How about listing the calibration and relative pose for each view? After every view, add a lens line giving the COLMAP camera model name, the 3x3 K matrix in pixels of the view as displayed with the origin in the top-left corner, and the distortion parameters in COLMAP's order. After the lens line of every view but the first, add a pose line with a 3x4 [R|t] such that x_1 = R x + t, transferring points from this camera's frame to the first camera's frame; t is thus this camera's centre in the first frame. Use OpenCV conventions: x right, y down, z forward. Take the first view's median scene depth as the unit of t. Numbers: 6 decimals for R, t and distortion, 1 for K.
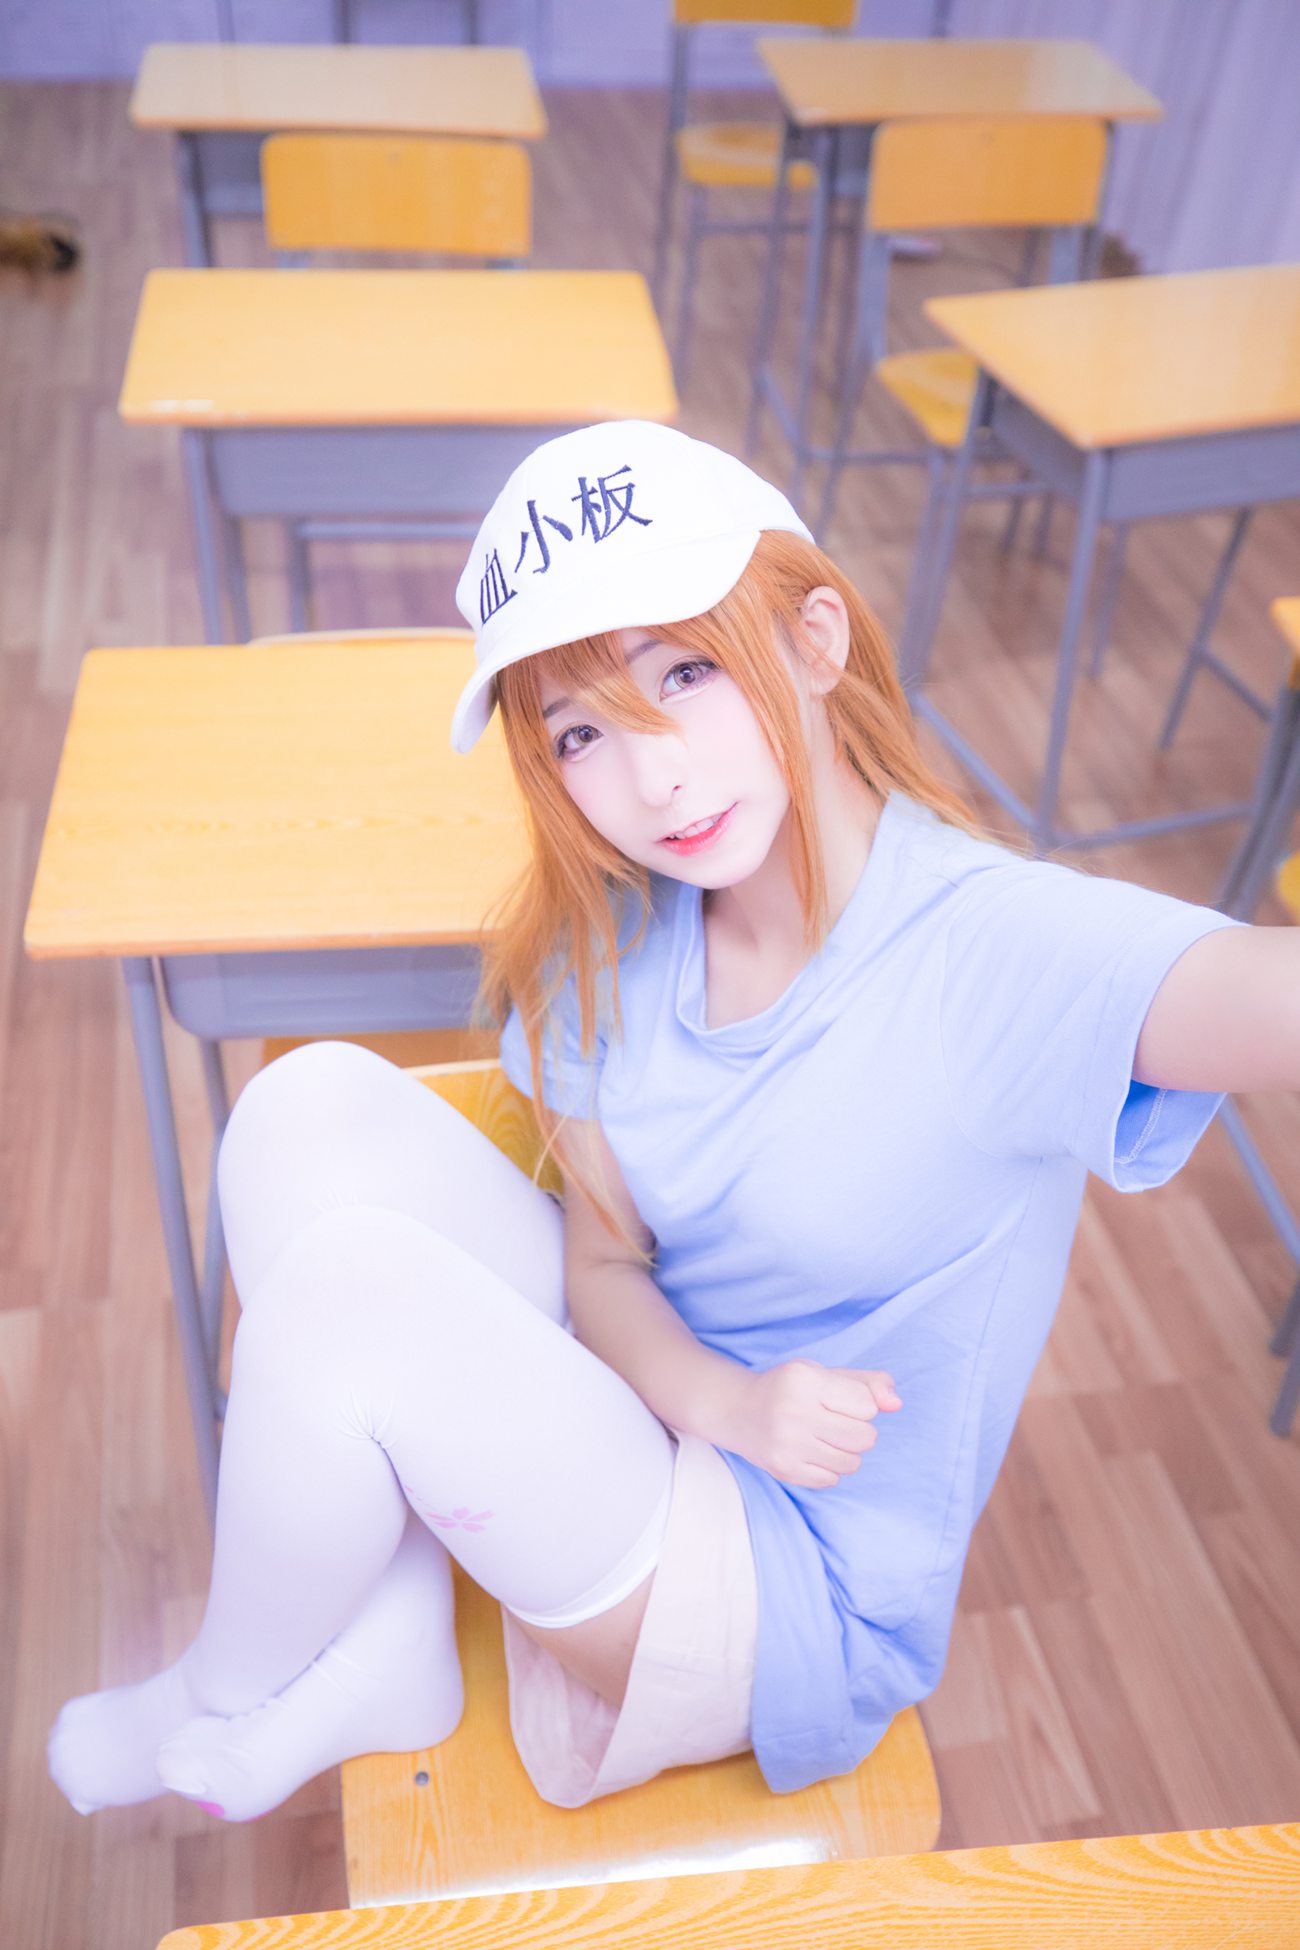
lens RADIAL K [[1845.7, 0, 650.0], [0, 1845.7, 975.0], [0, 0, 1]] dist [0.018926, 0.060395]
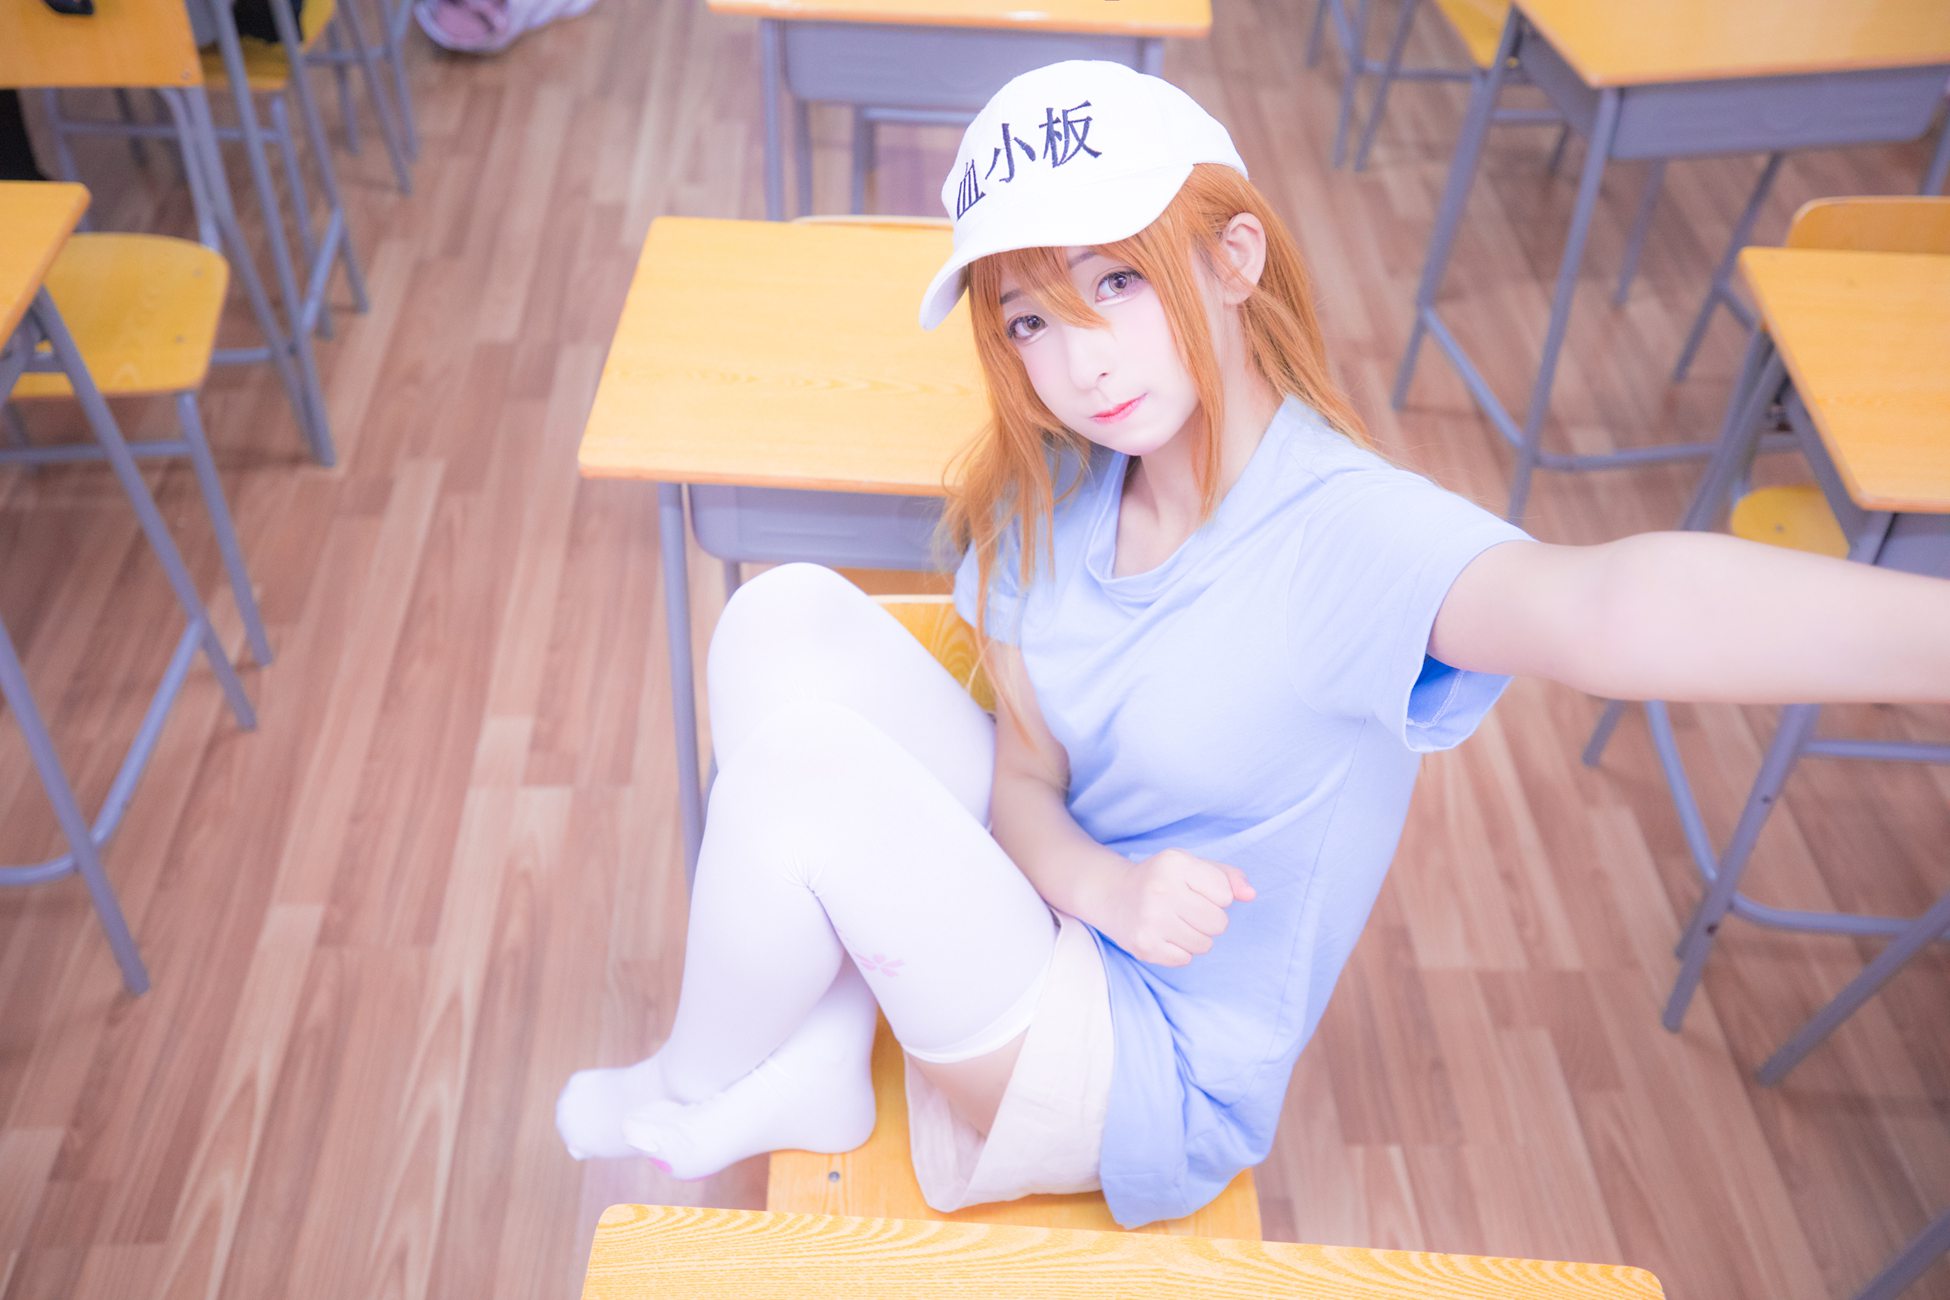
lens RADIAL K [[1845.7, 0, 972.6], [0, 1845.7, 654.6], [0, 0, 1]] dist [0.018926, 0.060395]
pose [[0.987618, 0.100995, -0.120047, 0.077507], [-0.094754, 0.993890, 0.056613, 0.015825], [0.125031, -0.044537, 0.991153, -0.173472]]
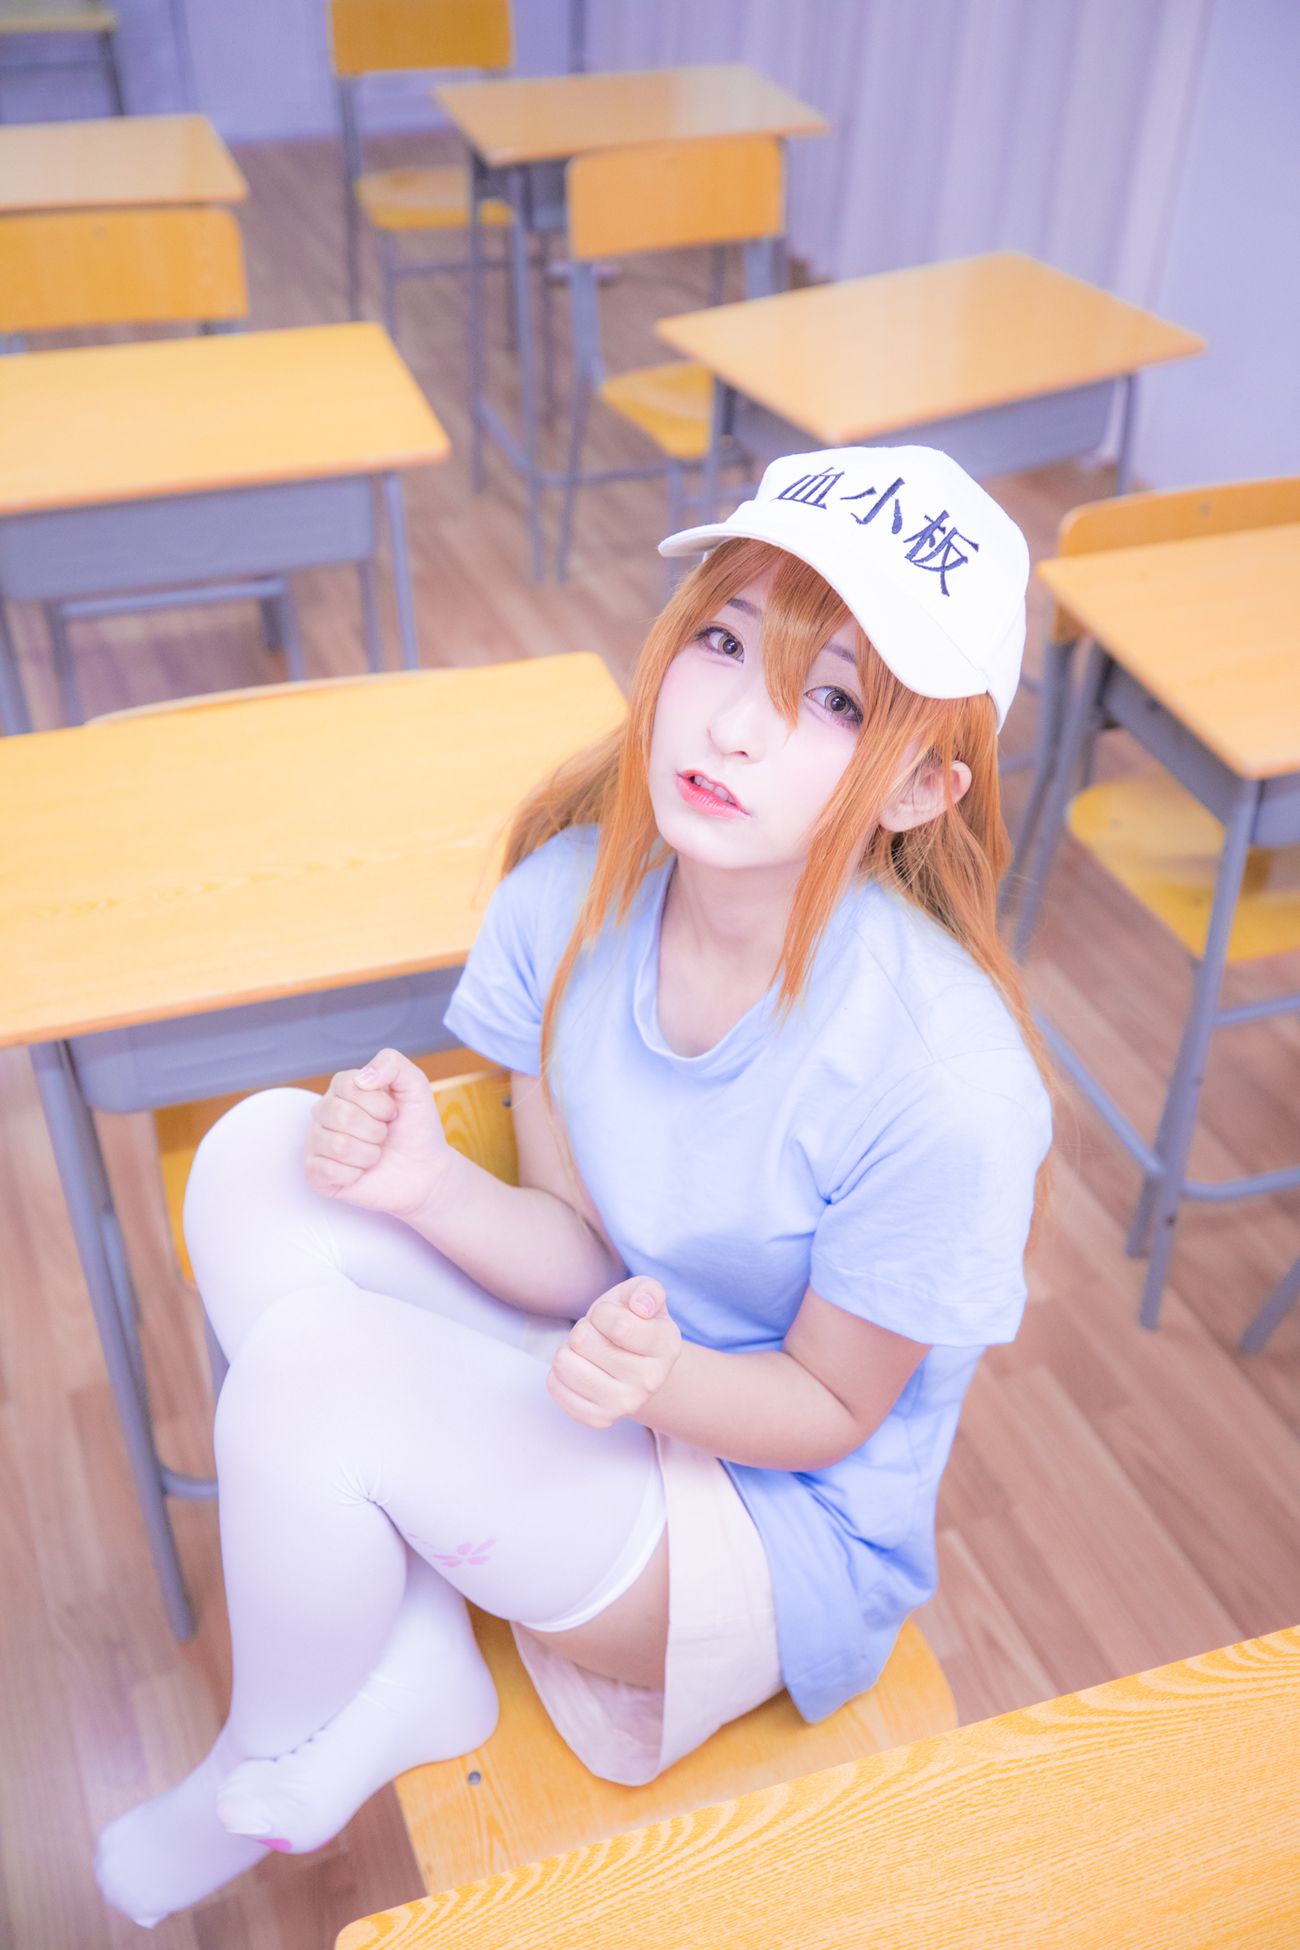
lens RADIAL K [[1845.7, 0, 650.0], [0, 1845.7, 975.0], [0, 0, 1]] dist [0.018926, 0.060395]
pose [[0.979340, -0.147812, 0.138004, -0.103621], [0.149781, 0.988711, -0.003932, 0.008114], [-0.135865, 0.024522, 0.990424, -0.051227]]
